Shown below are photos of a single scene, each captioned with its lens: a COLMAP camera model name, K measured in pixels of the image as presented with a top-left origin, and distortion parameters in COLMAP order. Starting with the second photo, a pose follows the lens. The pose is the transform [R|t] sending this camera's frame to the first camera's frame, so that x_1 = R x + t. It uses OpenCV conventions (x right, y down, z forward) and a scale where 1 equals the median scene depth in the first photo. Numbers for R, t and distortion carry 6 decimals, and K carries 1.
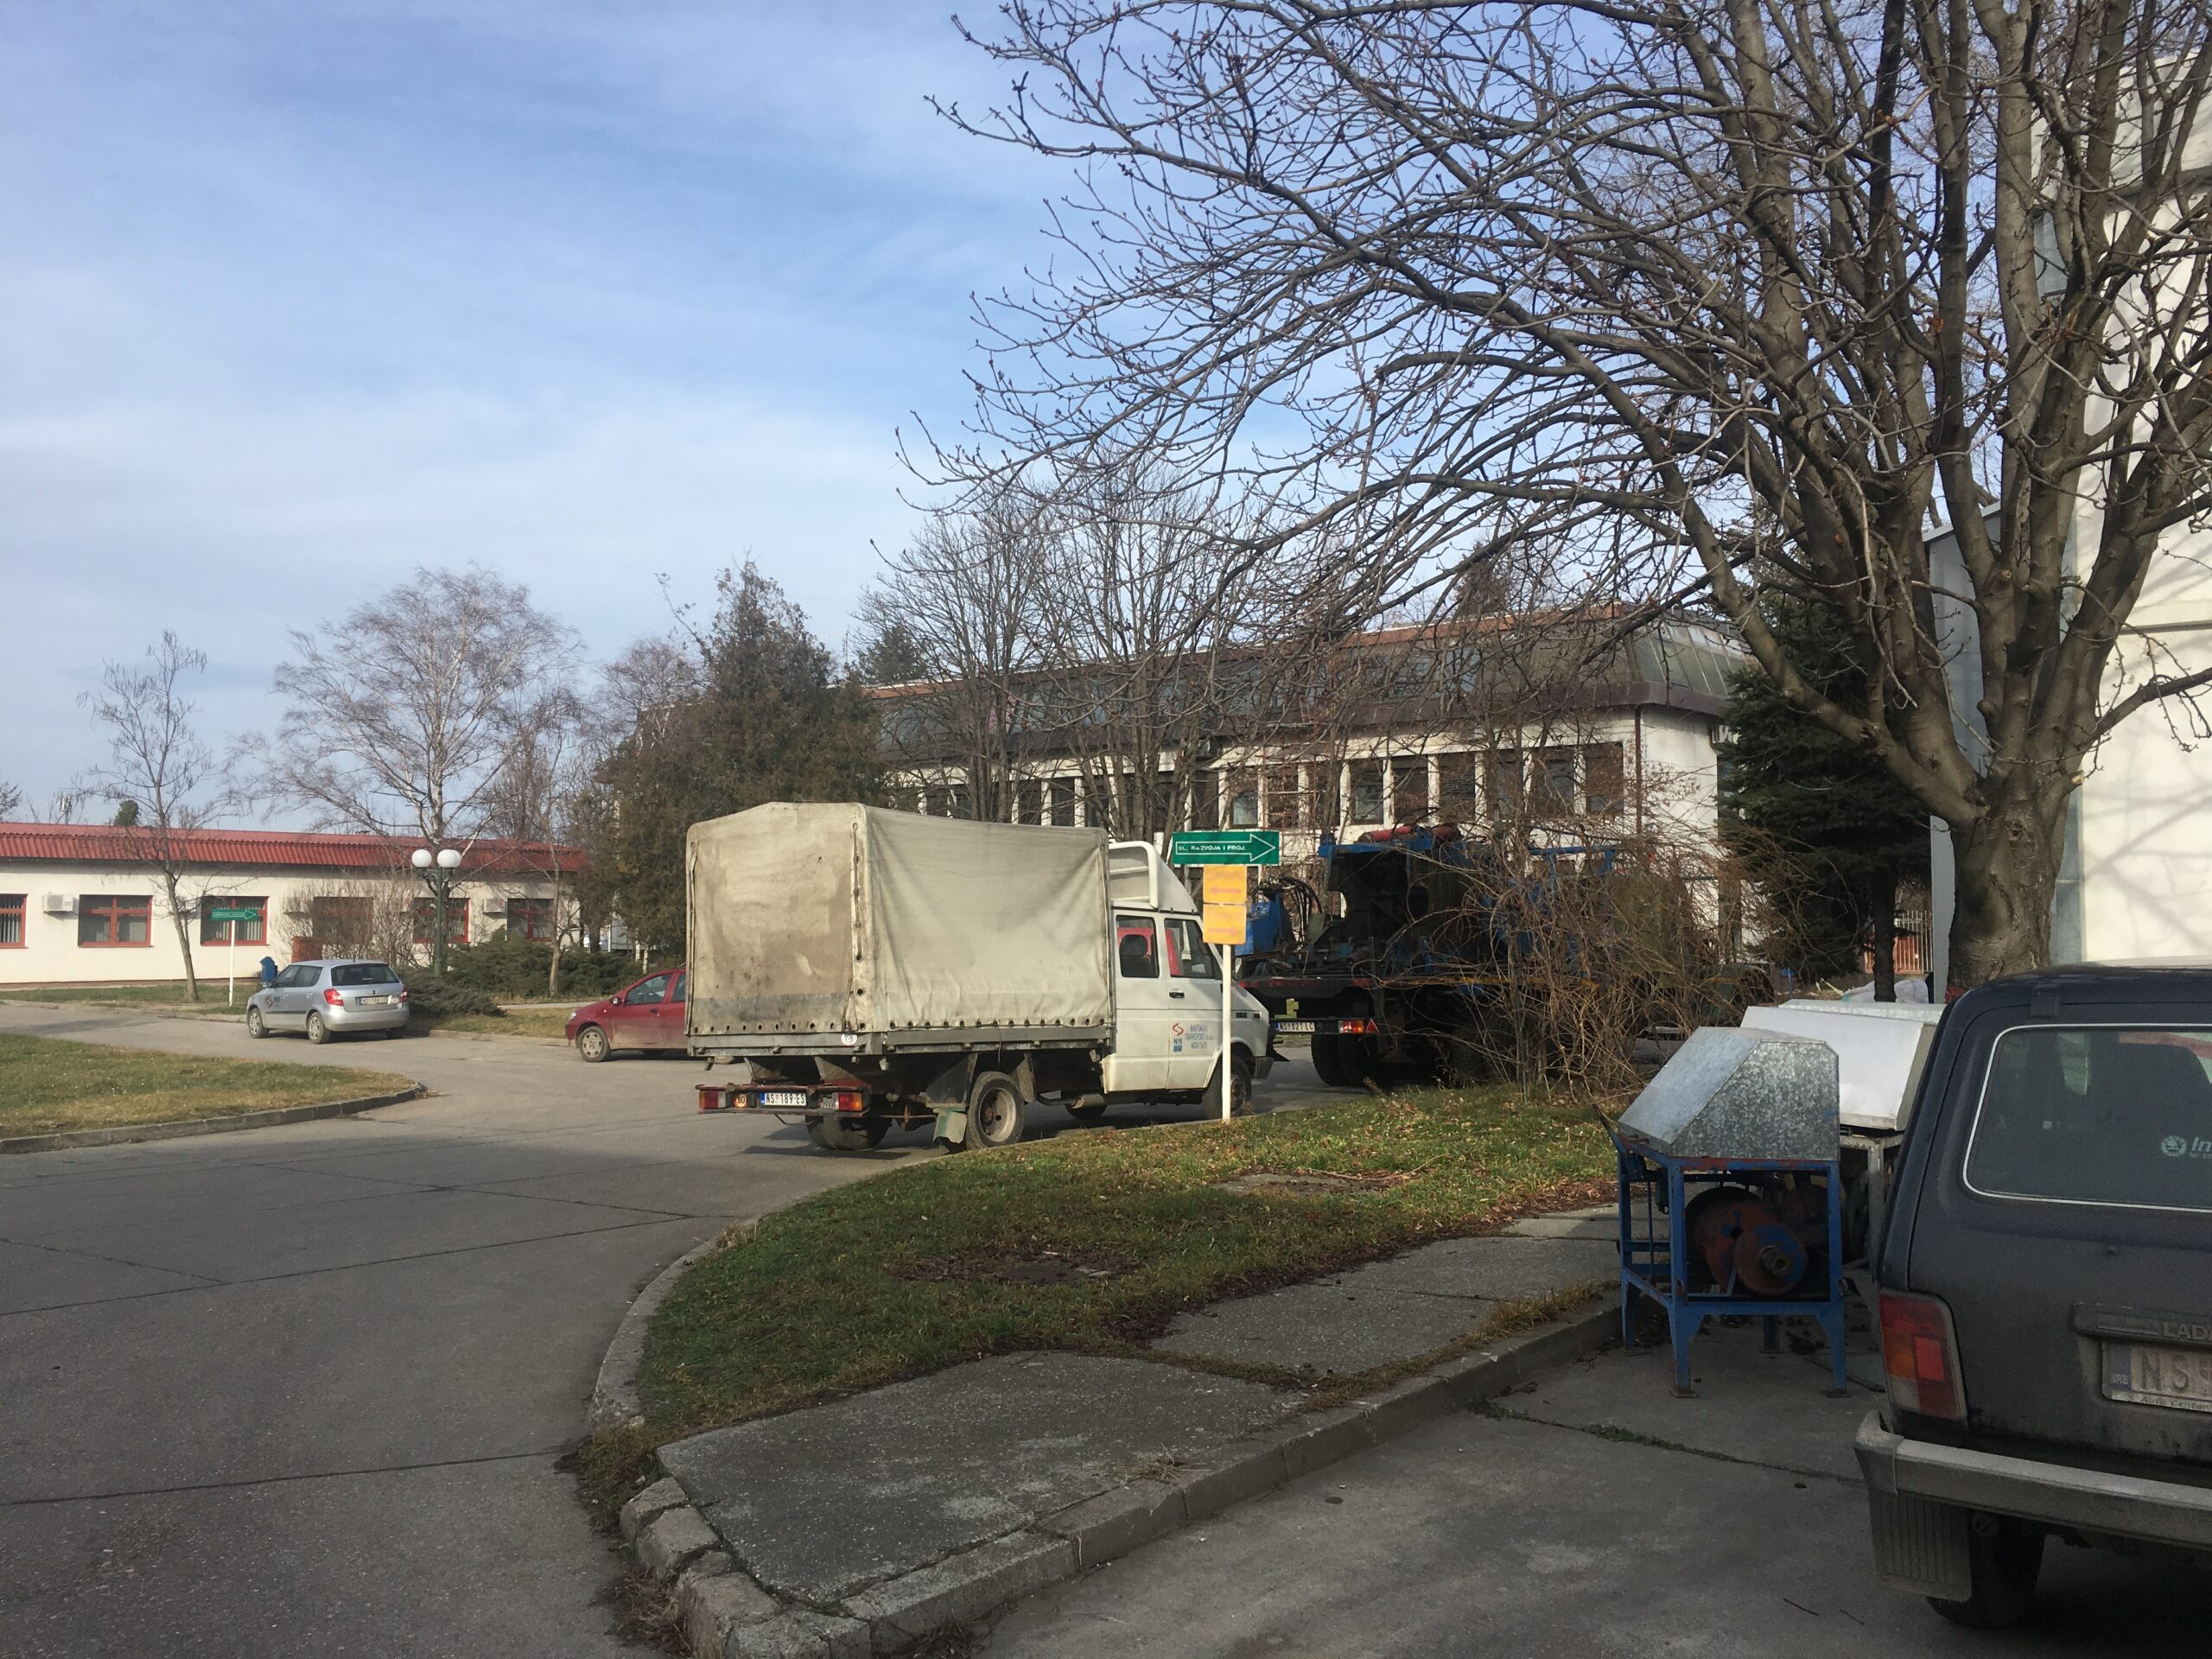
lens RADIAL K [[1868.8, 0, 1103.5], [0, 1868.8, 839.3], [0, 0, 1]] dist [0.059224, -0.008255]
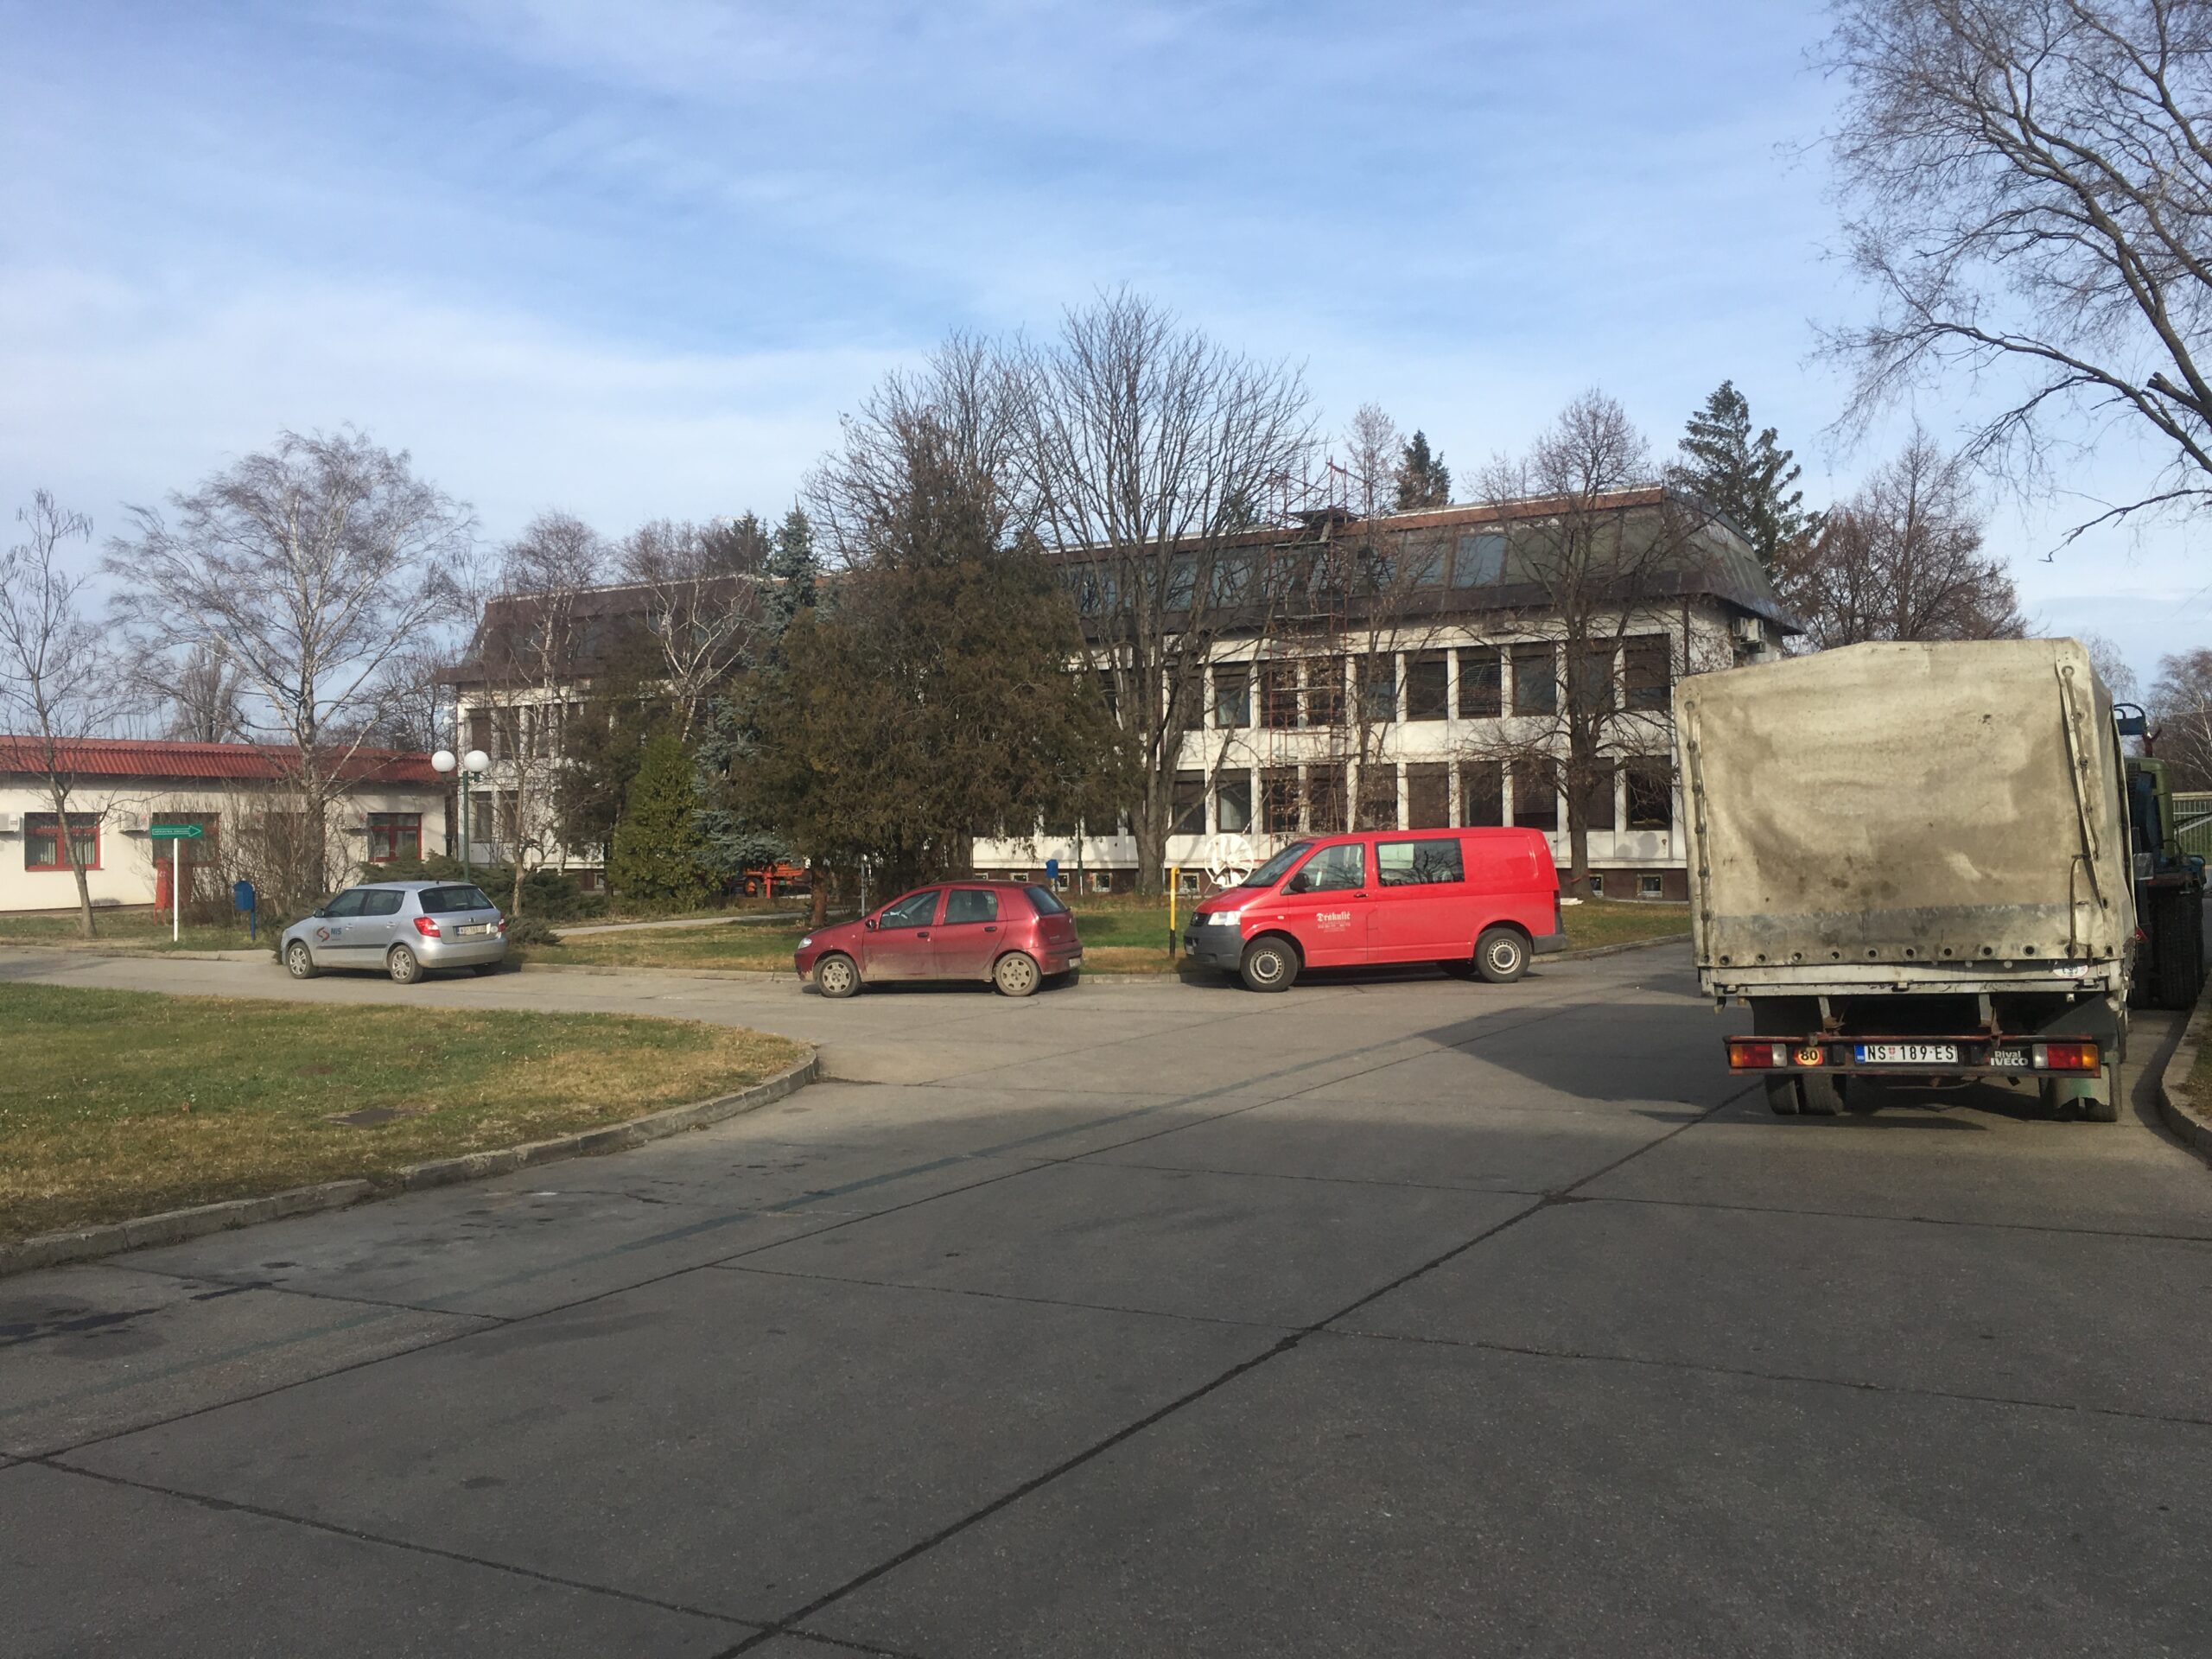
lens RADIAL K [[1868.8, 0, 1108.2], [0, 1868.8, 817.0], [0, 0, 1]] dist [0.059224, -0.008255]
pose [[0.986176, -0.012569, 0.165222, -0.186456], [0.006774, 0.999343, 0.035592, 0.006424], [-0.165561, -0.033981, 0.985614, 0.107382]]
